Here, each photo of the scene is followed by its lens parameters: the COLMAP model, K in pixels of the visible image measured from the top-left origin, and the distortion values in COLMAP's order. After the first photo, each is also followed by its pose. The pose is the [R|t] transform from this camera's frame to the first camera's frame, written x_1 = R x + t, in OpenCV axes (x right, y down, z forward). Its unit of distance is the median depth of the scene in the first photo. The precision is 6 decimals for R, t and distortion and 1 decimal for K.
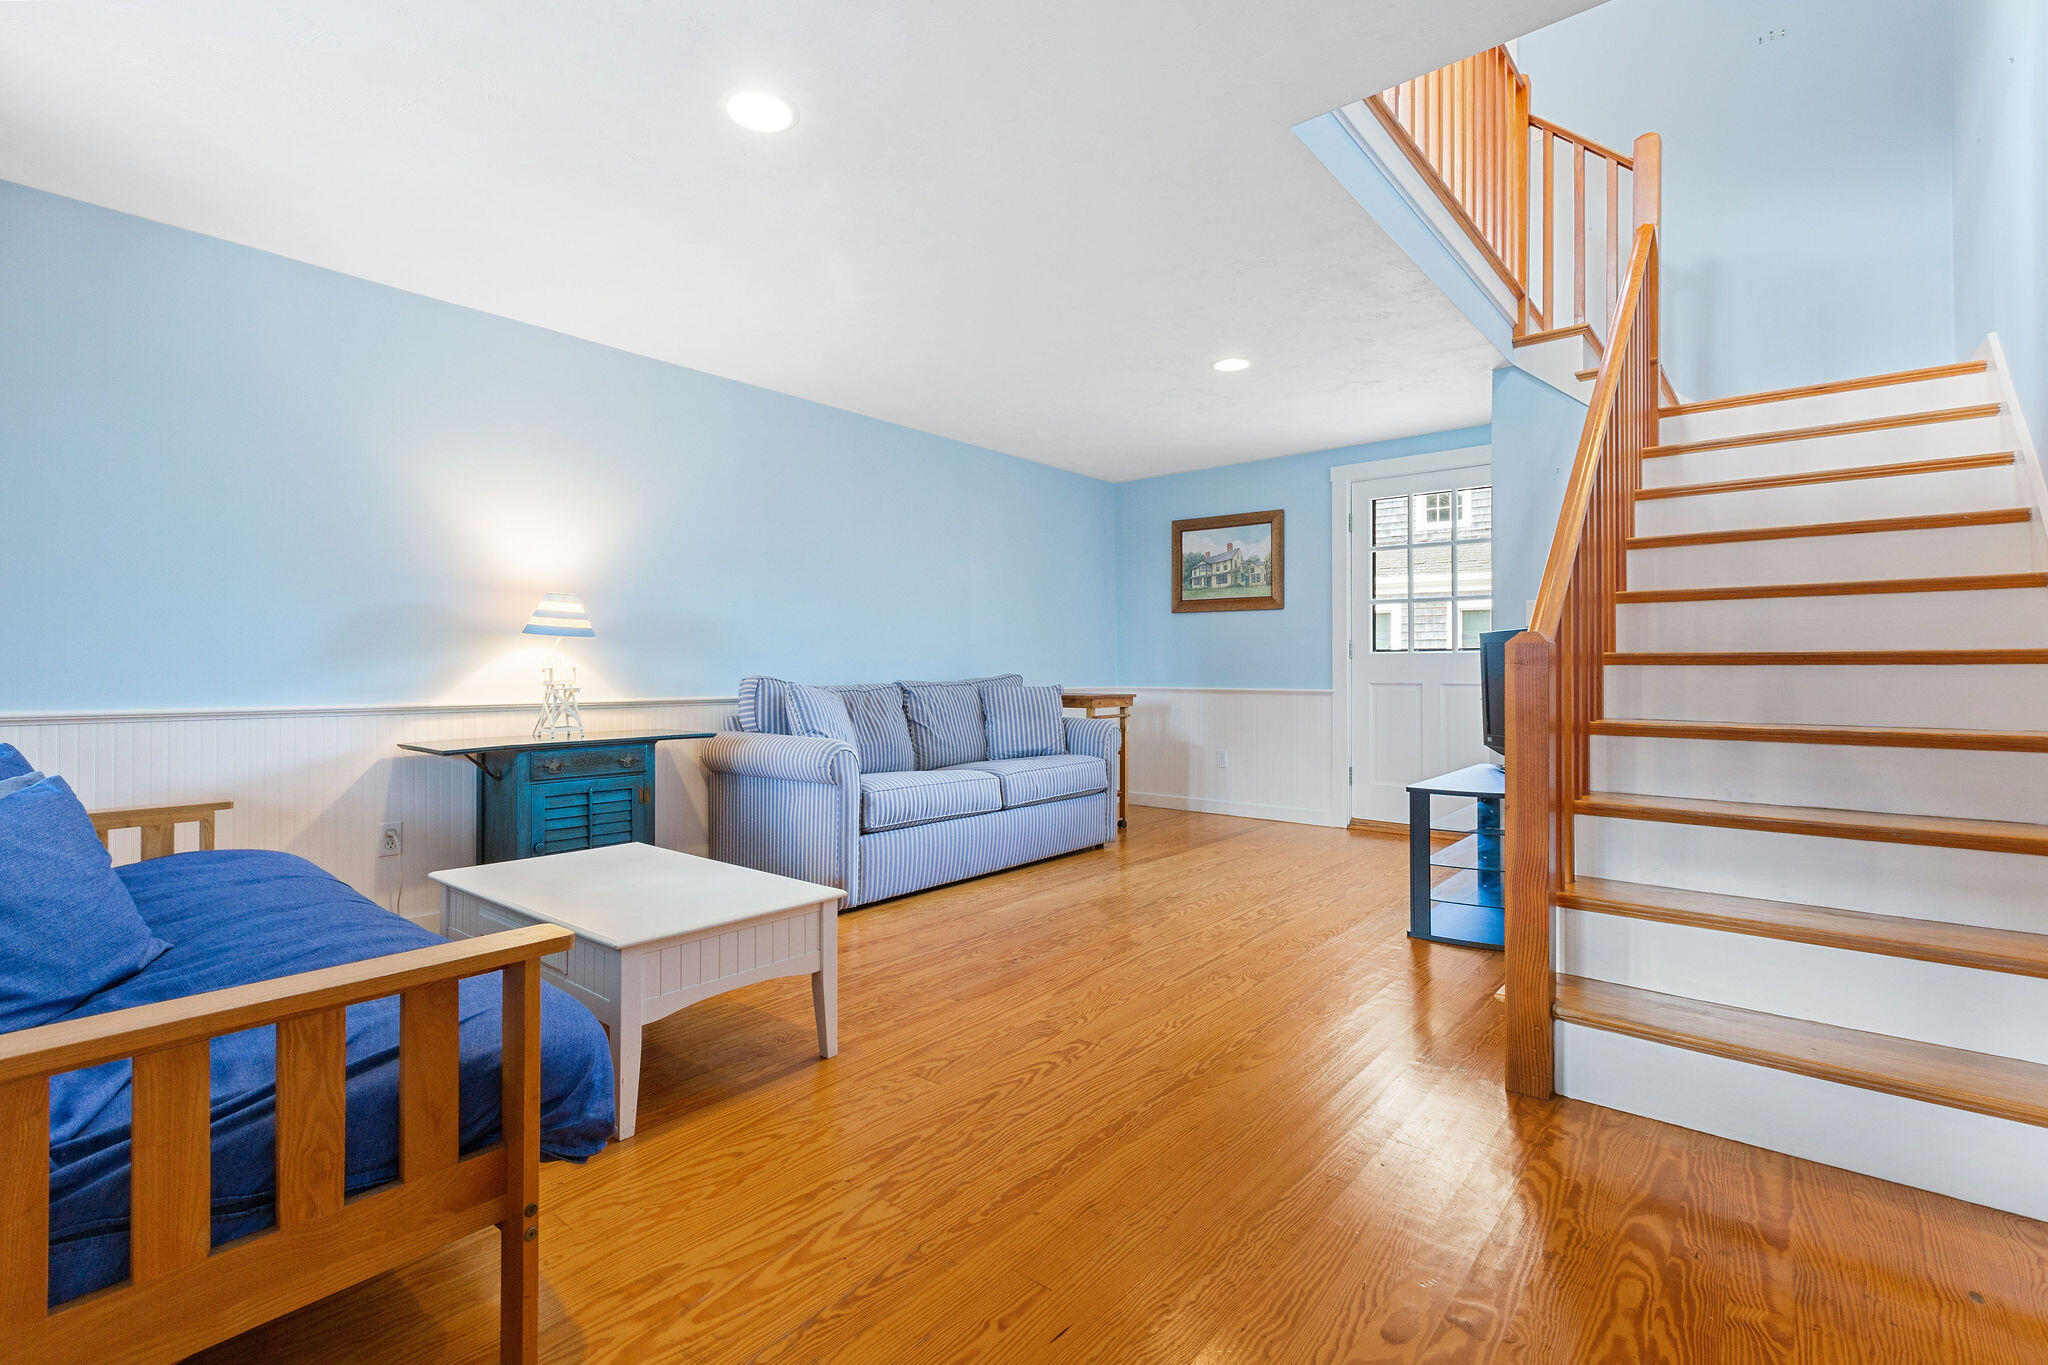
lens RADIAL K [[945.4, 0, 1029.1], [0, 945.4, 675.8], [0, 0, 1]] dist [0.008276, -0.001709]
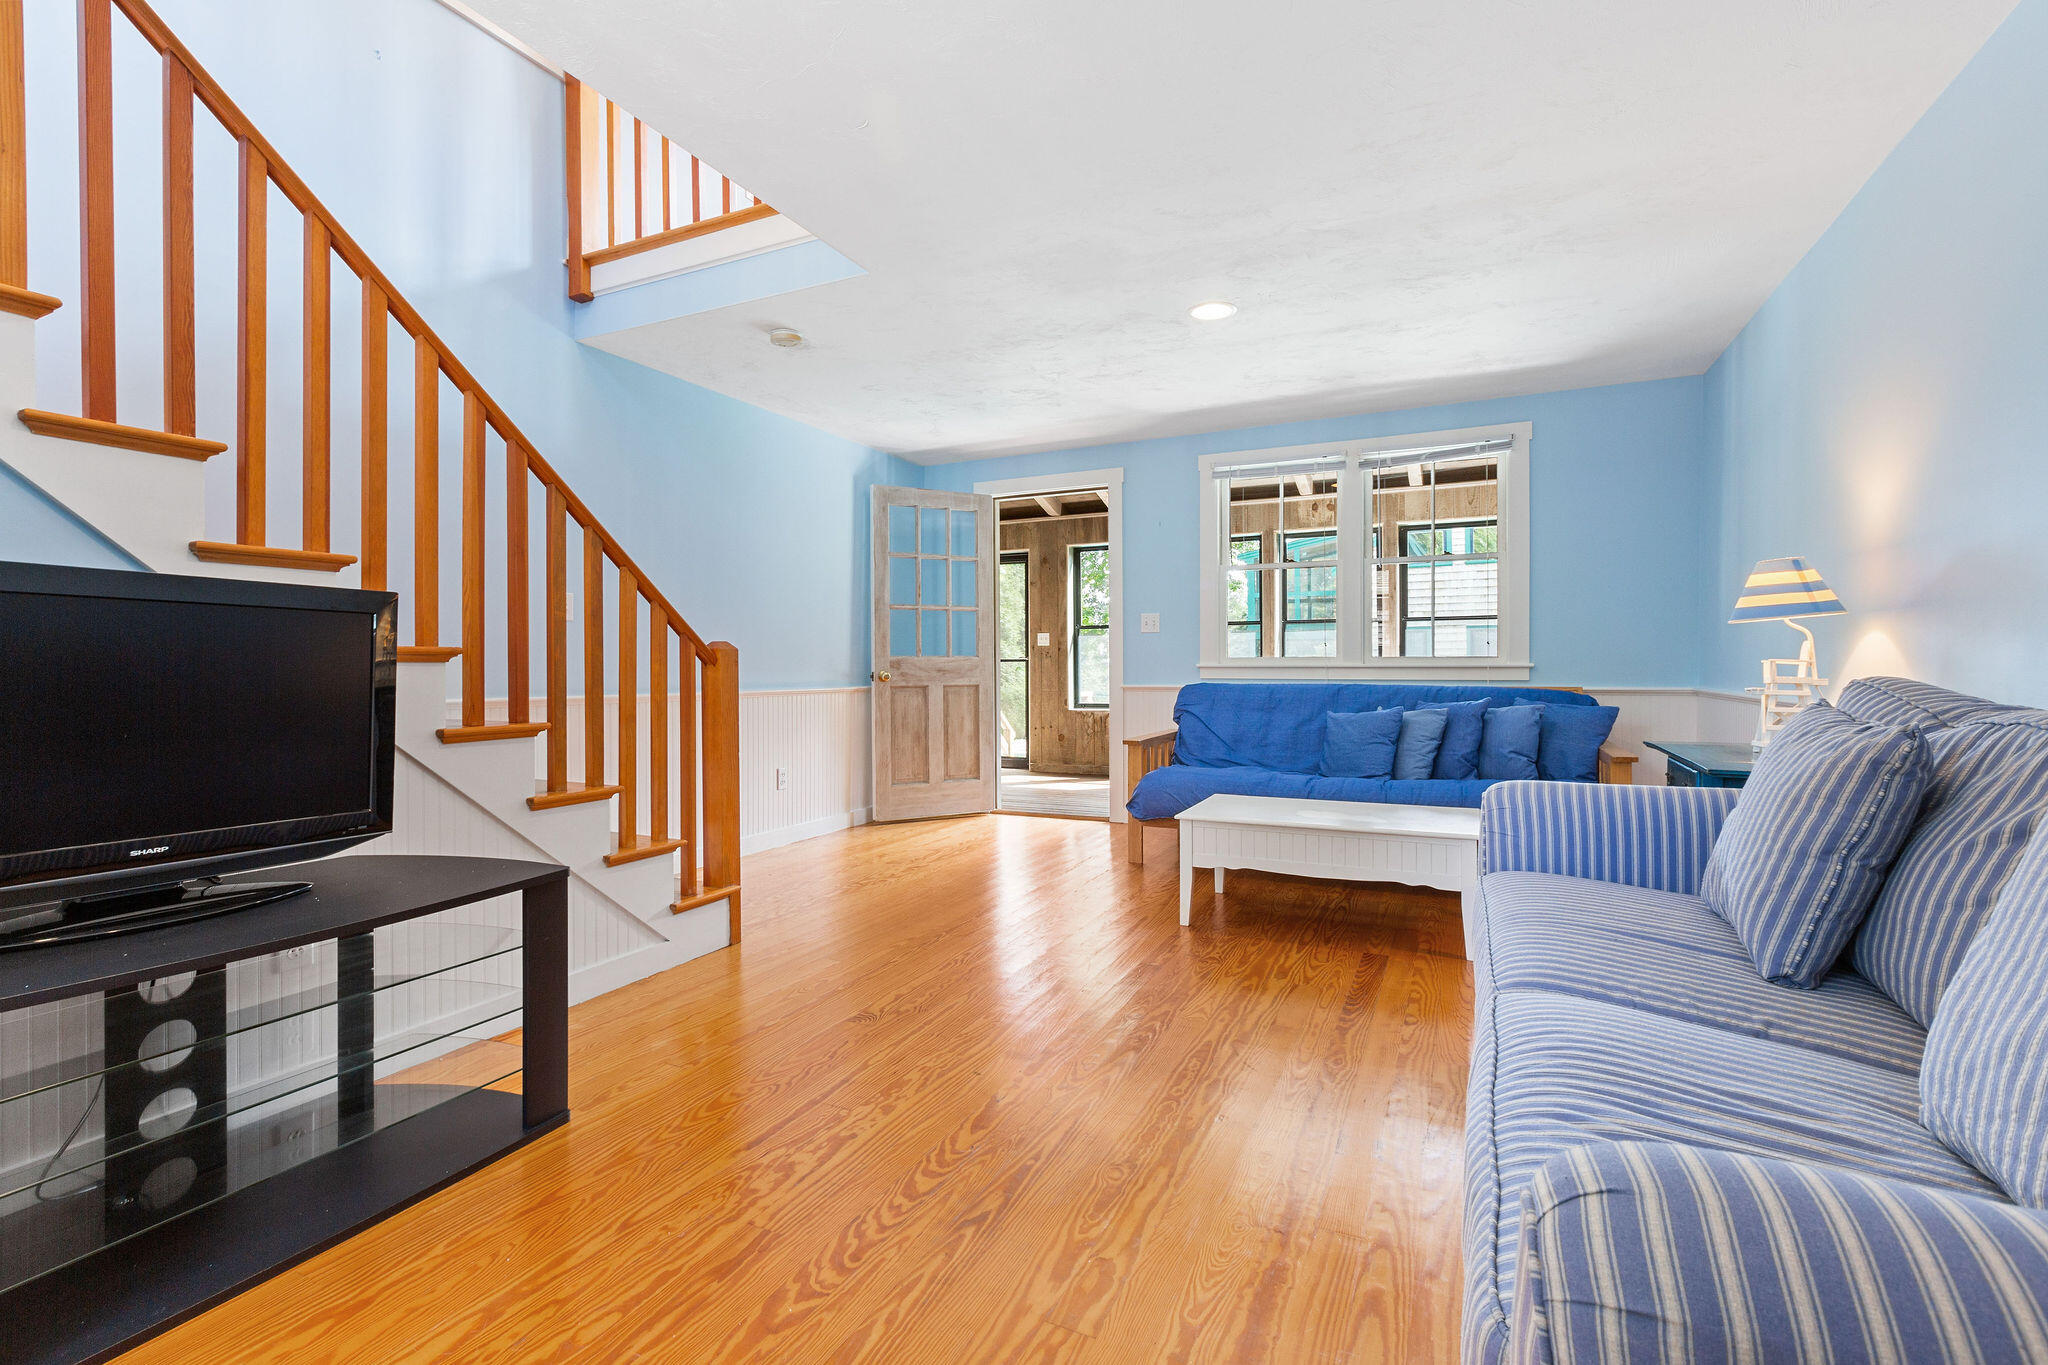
lens RADIAL K [[945.4, 0, 1021.3], [0, 945.4, 676.2], [0, 0, 1]] dist [0.008276, -0.001709]
pose [[-0.974945, 0.007201, -0.222331, 0.259087], [0.001624, 0.999680, 0.025258, -0.018234], [0.222442, 0.024264, -0.974644, 1.661721]]
